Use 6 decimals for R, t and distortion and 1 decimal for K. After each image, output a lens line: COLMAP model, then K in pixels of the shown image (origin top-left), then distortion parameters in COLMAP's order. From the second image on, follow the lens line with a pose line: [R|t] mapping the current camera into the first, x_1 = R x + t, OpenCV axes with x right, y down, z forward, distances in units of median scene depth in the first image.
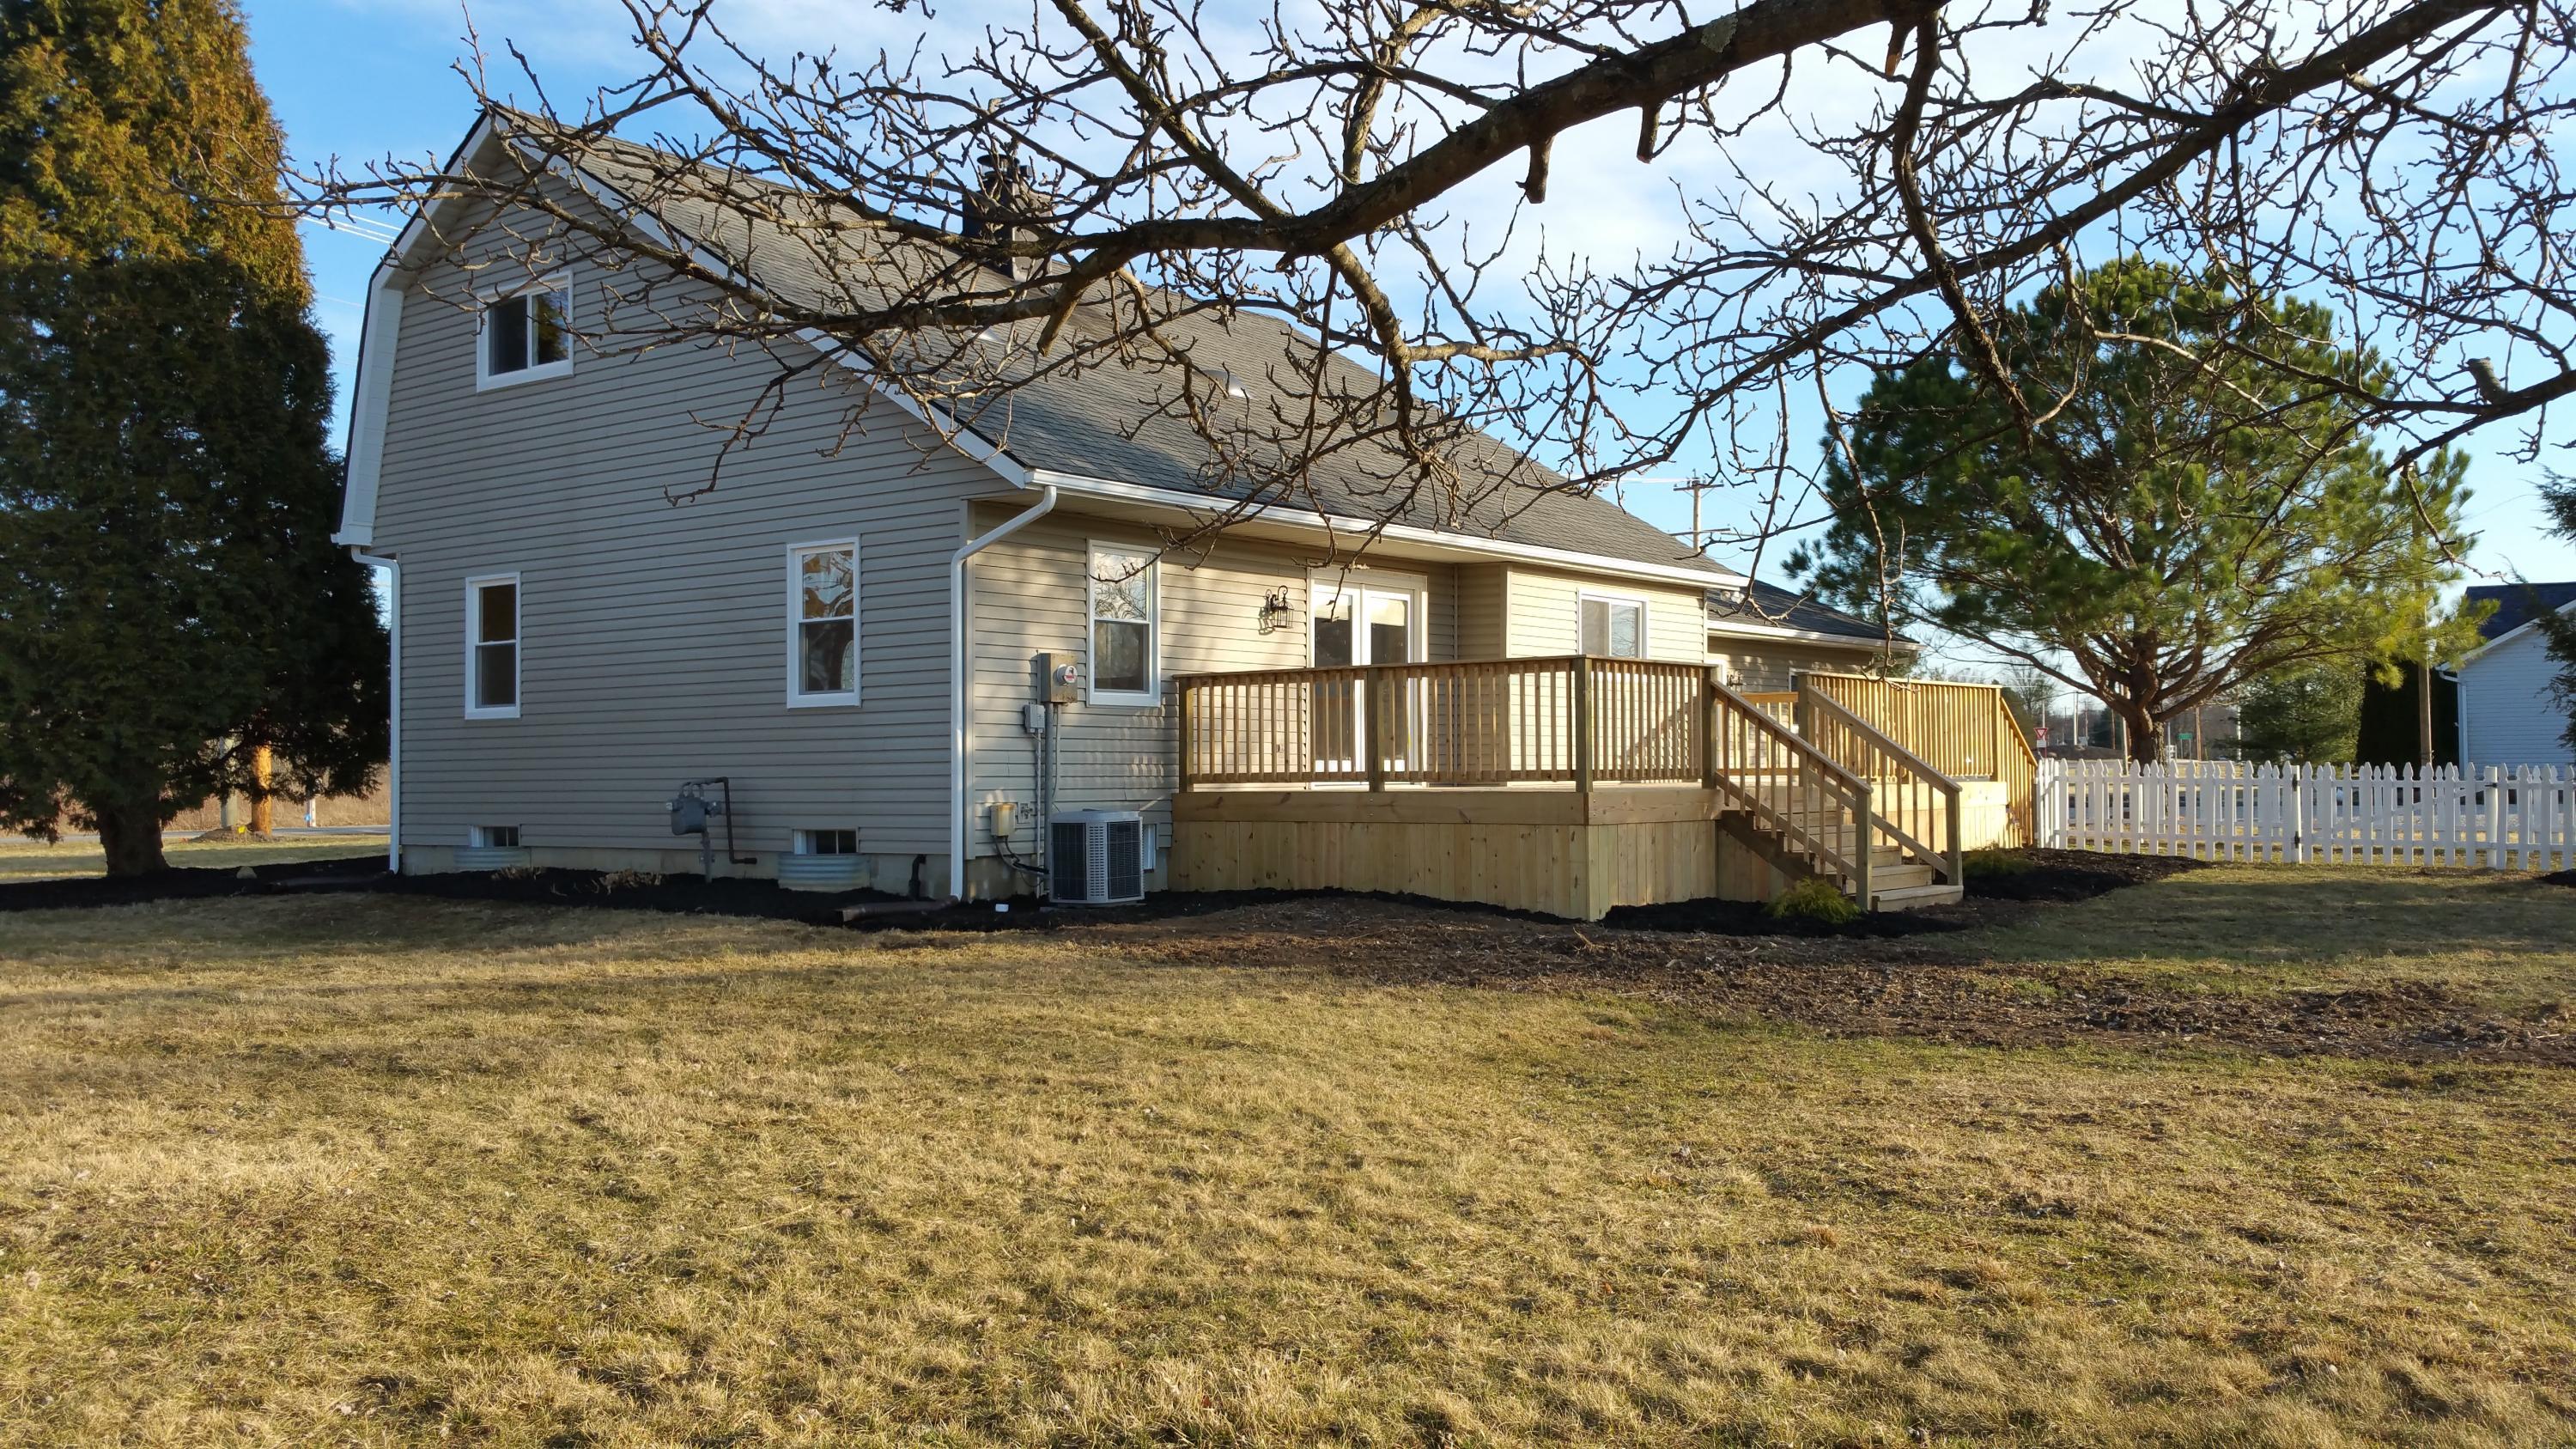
lens RADIAL K [[2177.9, 0, 1283.7], [0, 2177.9, 725.4], [0, 0, 1]] dist [0.042875, -0.030544]
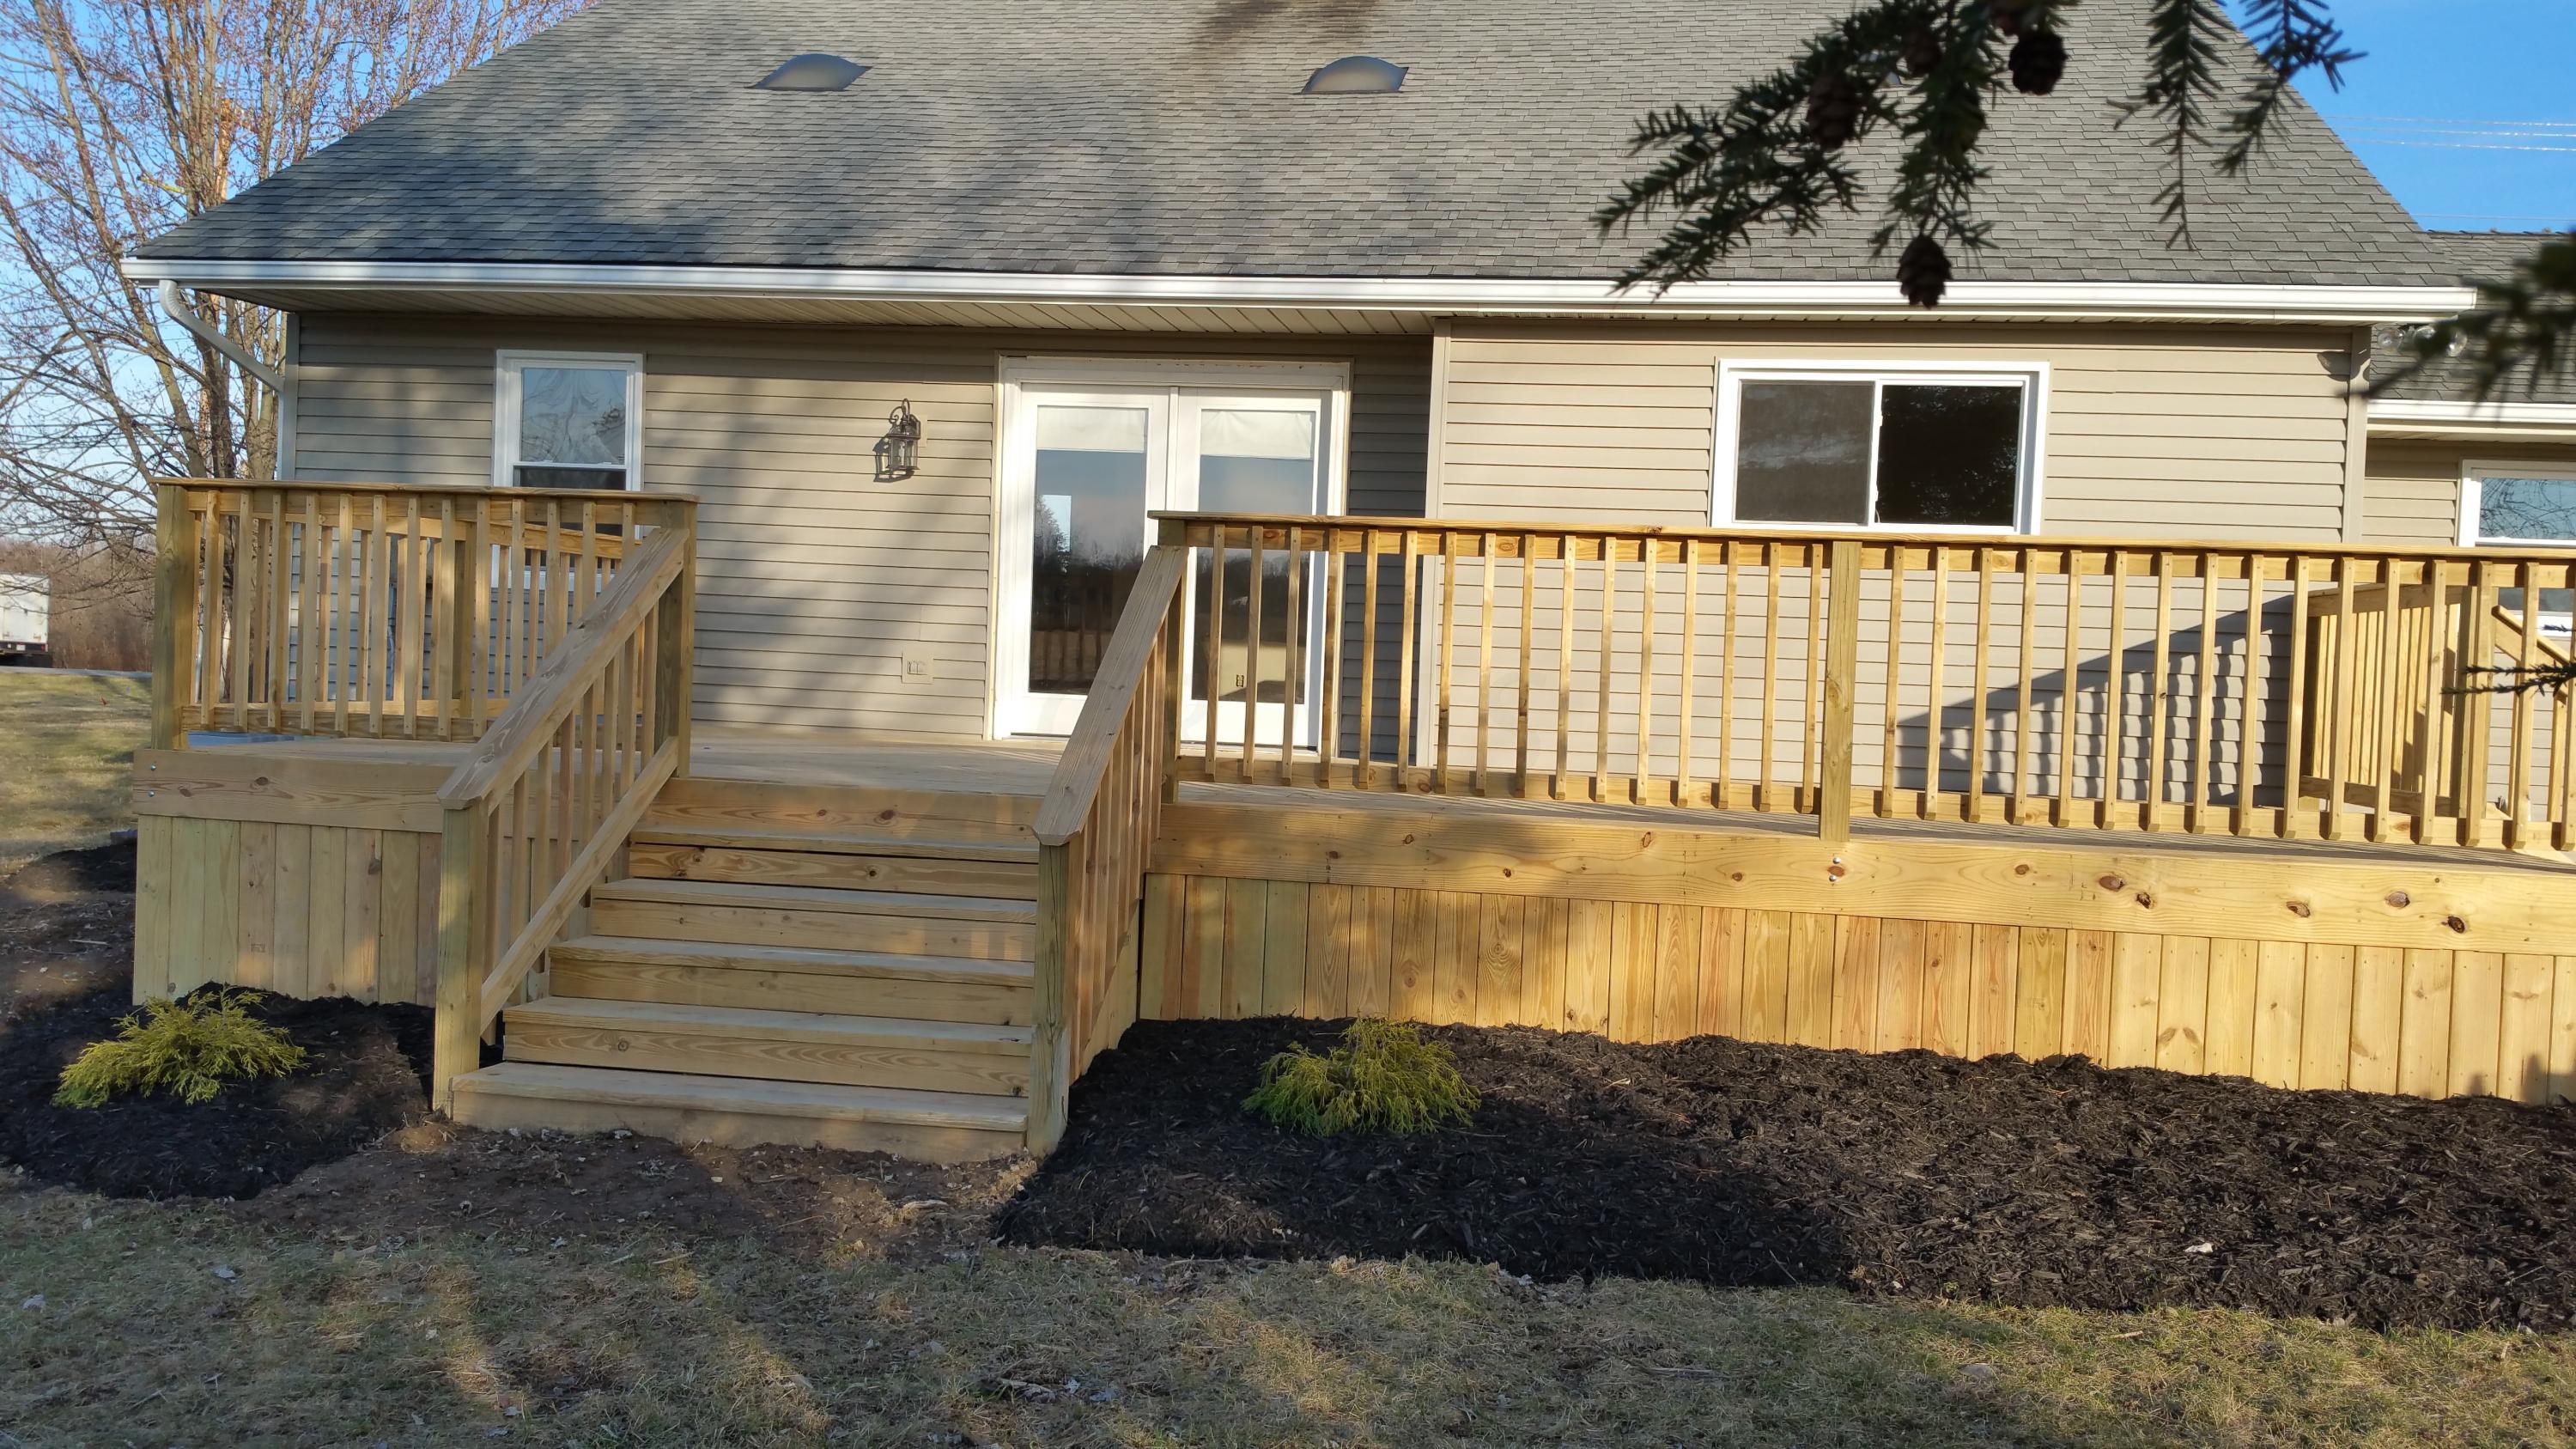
lens RADIAL K [[2177.9, 0, 1266.3], [0, 2177.9, 737.4], [0, 0, 1]] dist [0.042875, -0.030544]
pose [[0.480793, 0.048461, -0.875494, 0.543035], [-0.028878, 0.998805, 0.039428, 0.001572], [0.876358, 0.006326, 0.481618, 0.768591]]
